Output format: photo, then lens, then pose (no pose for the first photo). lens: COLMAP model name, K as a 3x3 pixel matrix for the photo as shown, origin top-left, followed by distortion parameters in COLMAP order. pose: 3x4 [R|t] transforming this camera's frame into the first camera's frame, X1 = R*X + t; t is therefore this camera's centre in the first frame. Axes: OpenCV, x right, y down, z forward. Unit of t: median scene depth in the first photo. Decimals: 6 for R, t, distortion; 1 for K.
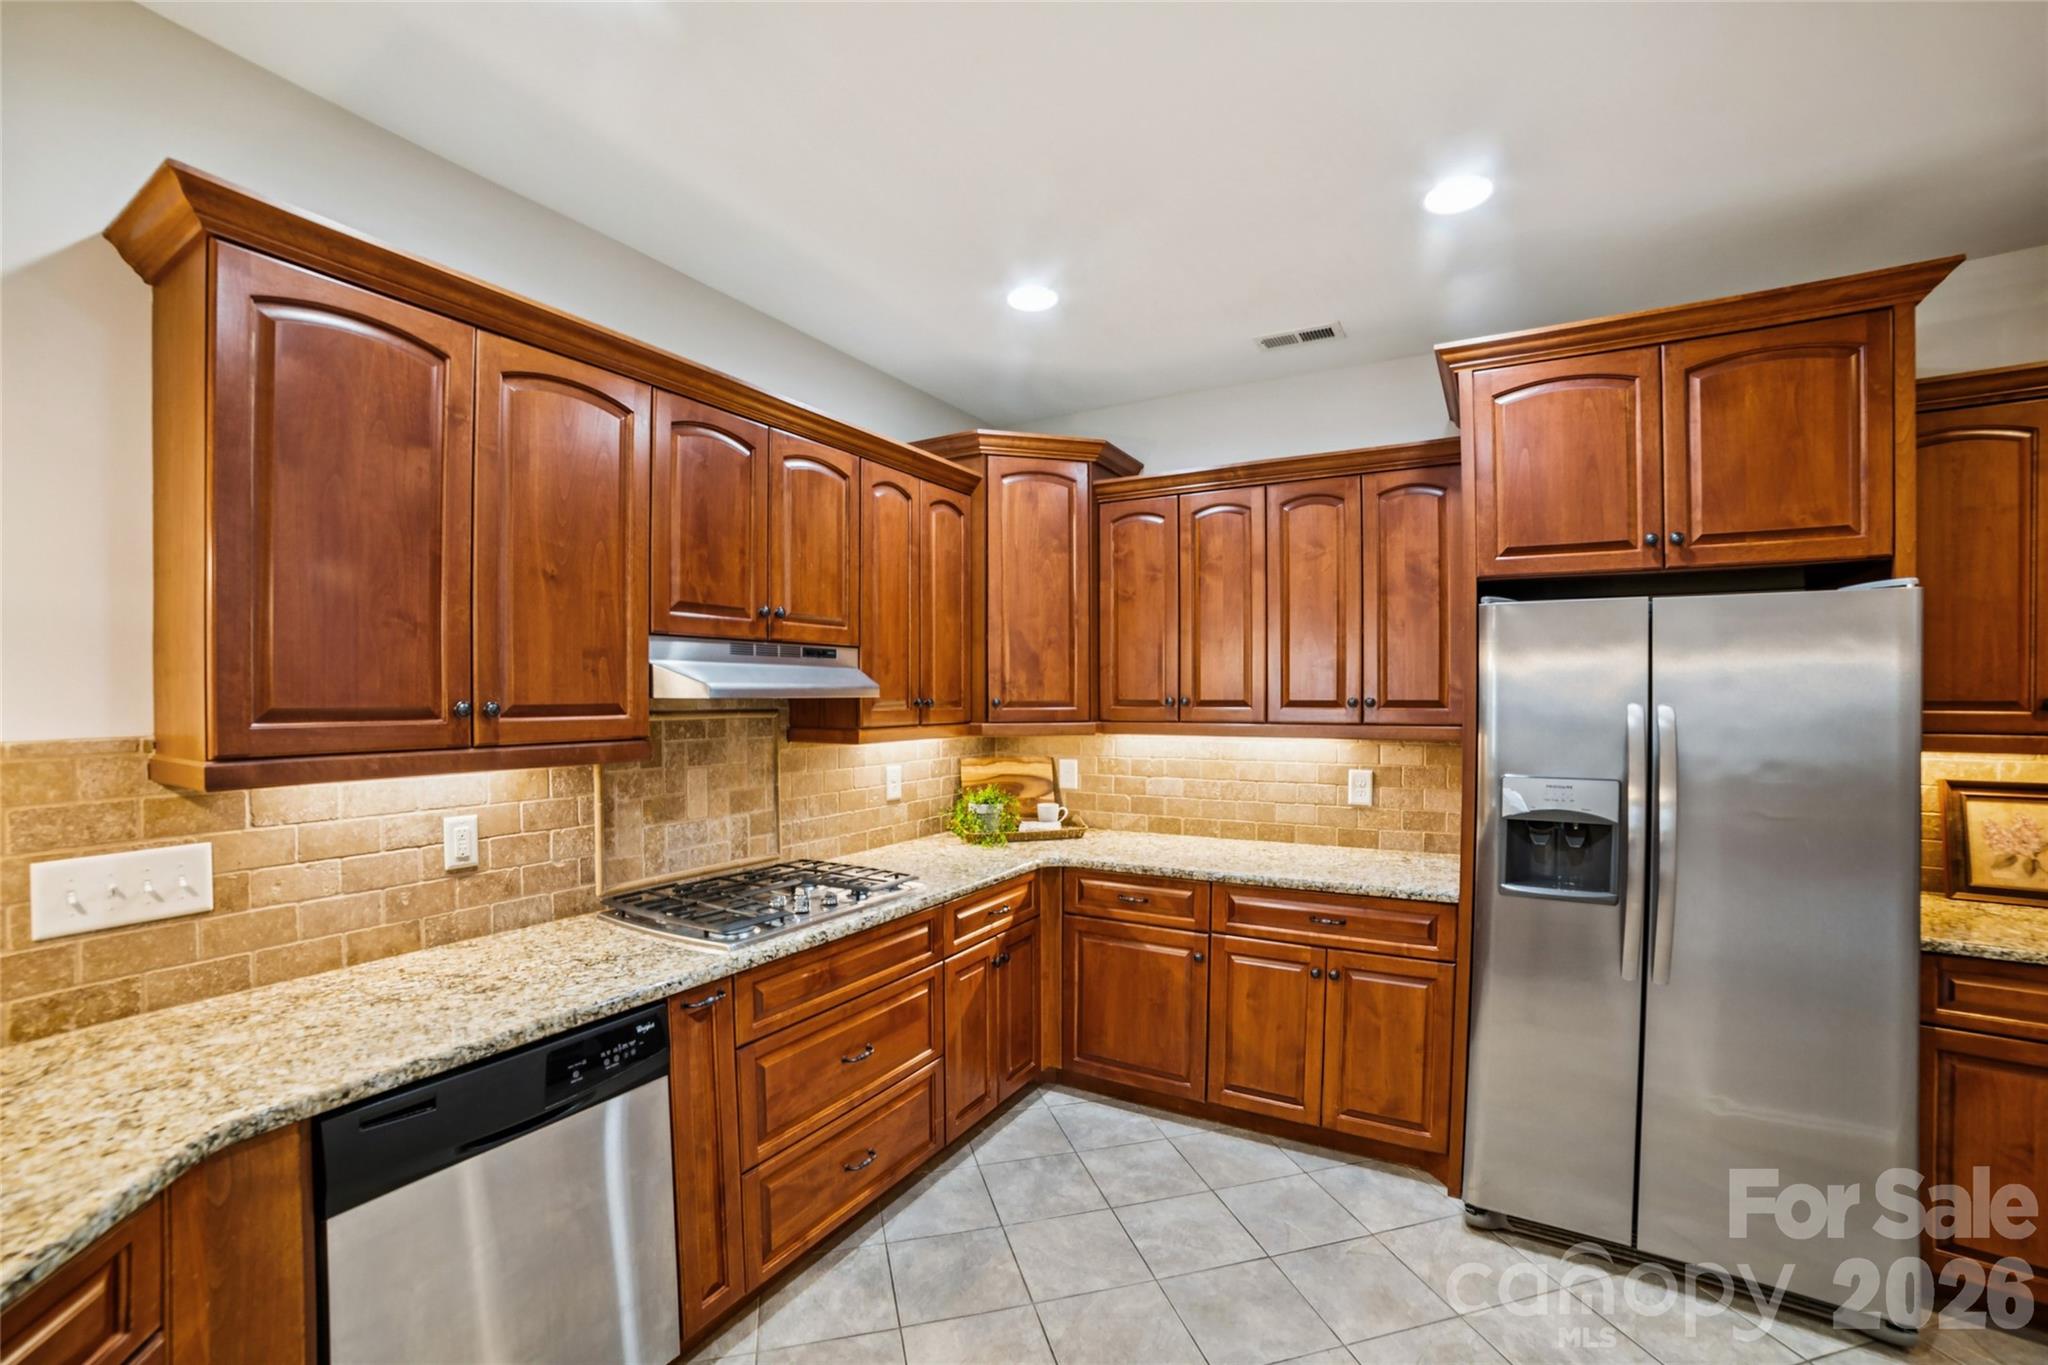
lens RADIAL K [[874.4, 0, 1031.0], [0, 874.4, 695.9], [0, 0, 1]] dist [-0.041639, 0.010372]
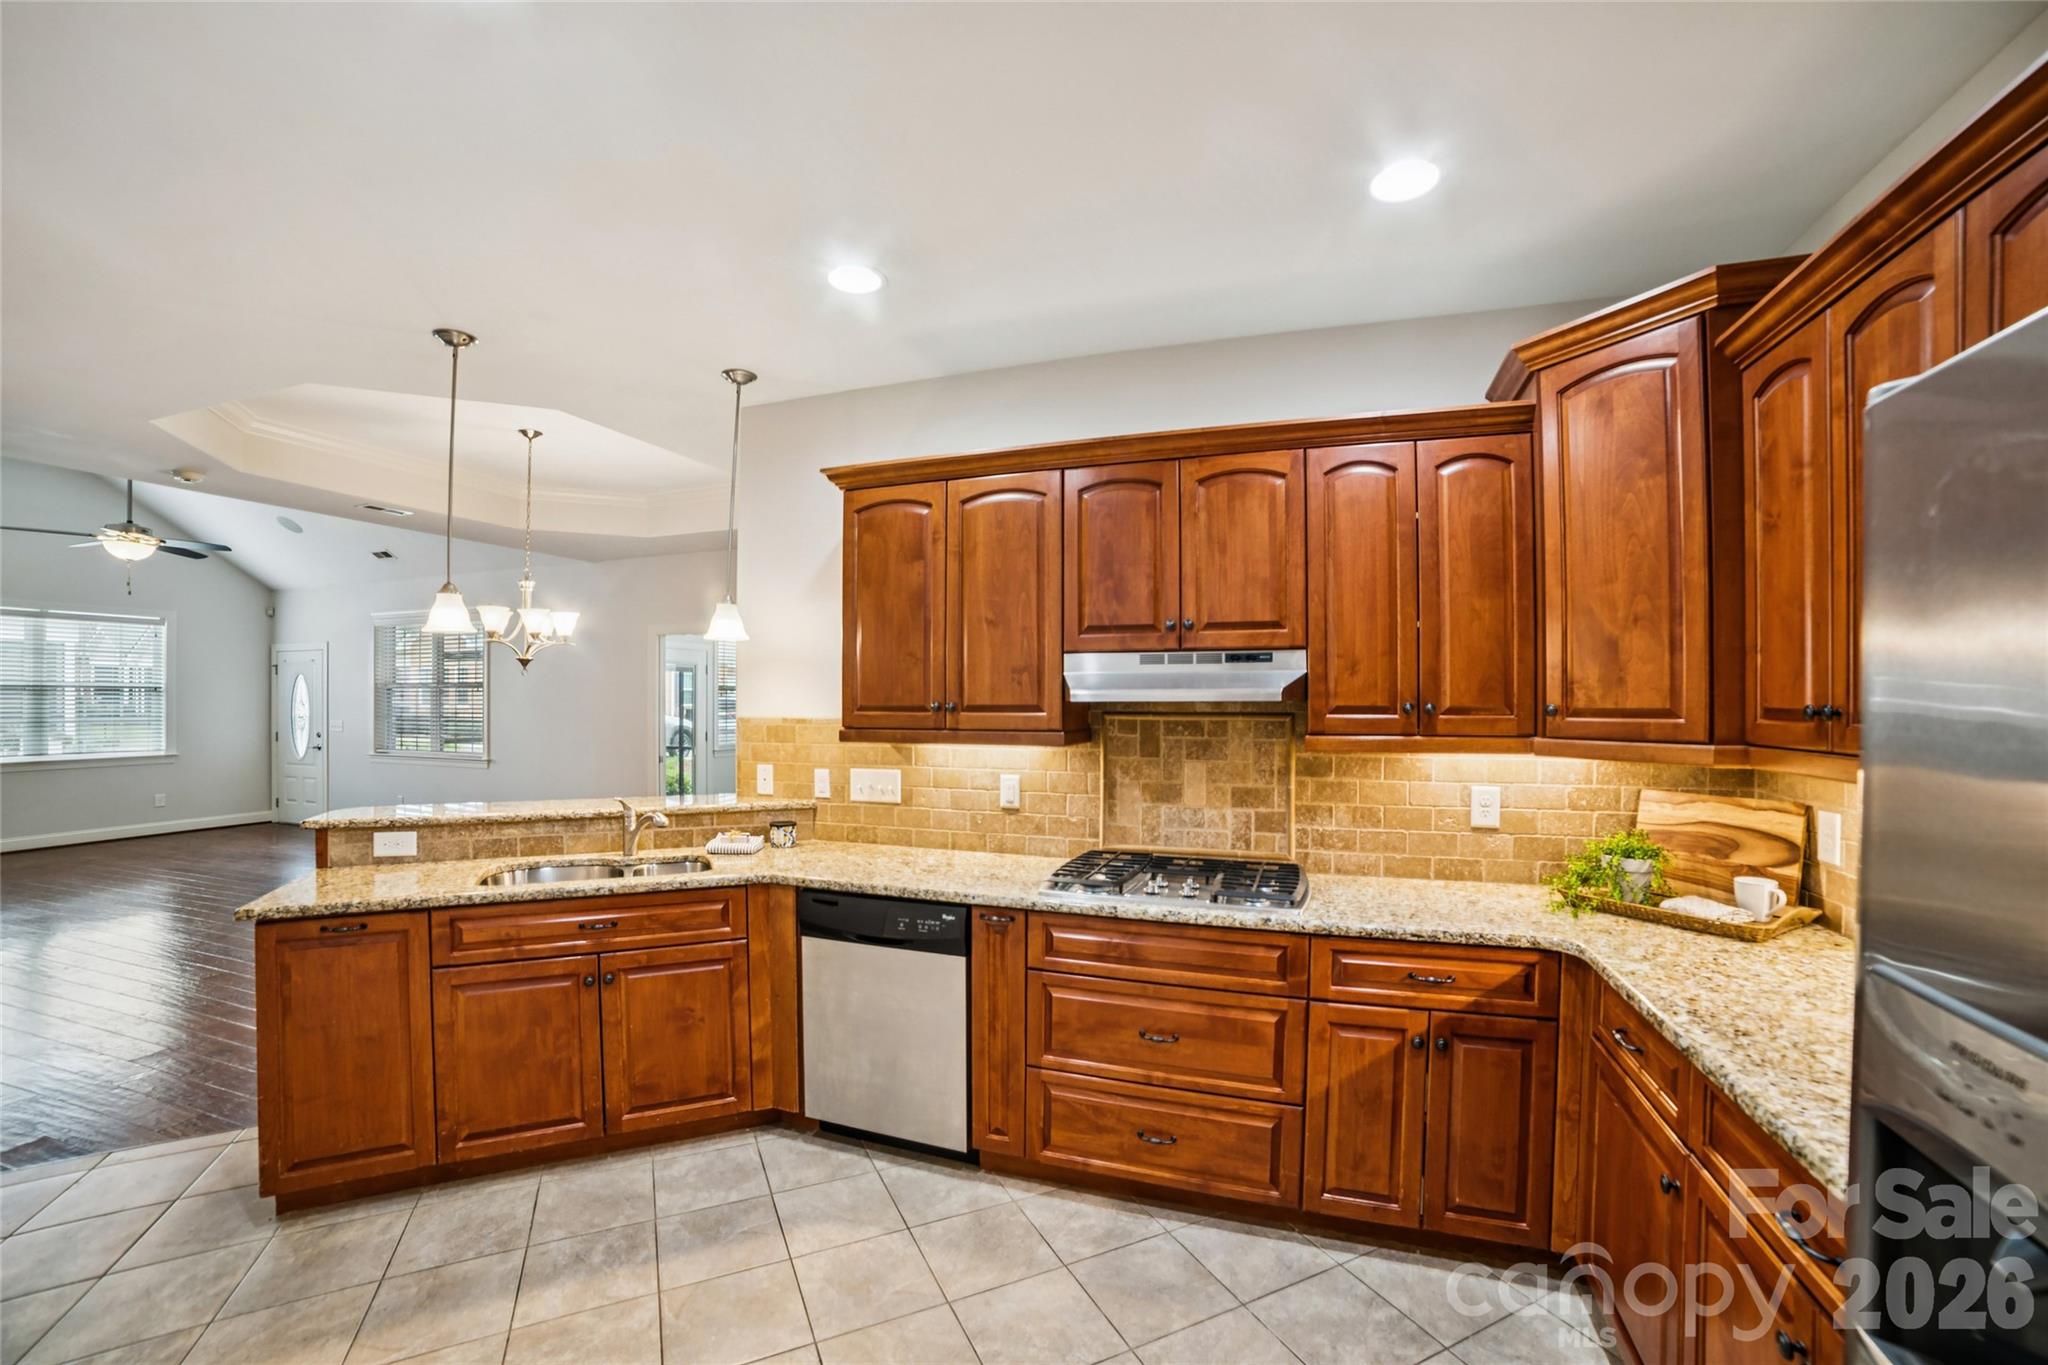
lens RADIAL K [[874.4, 0, 1020.2], [0, 874.4, 689.4], [0, 0, 1]] dist [-0.041639, 0.010372]
pose [[0.187921, -0.011522, -0.982116, 0.718849], [-0.003823, 0.999915, -0.012462, 0.001679], [0.982177, 0.006096, 0.187861, 0.553365]]
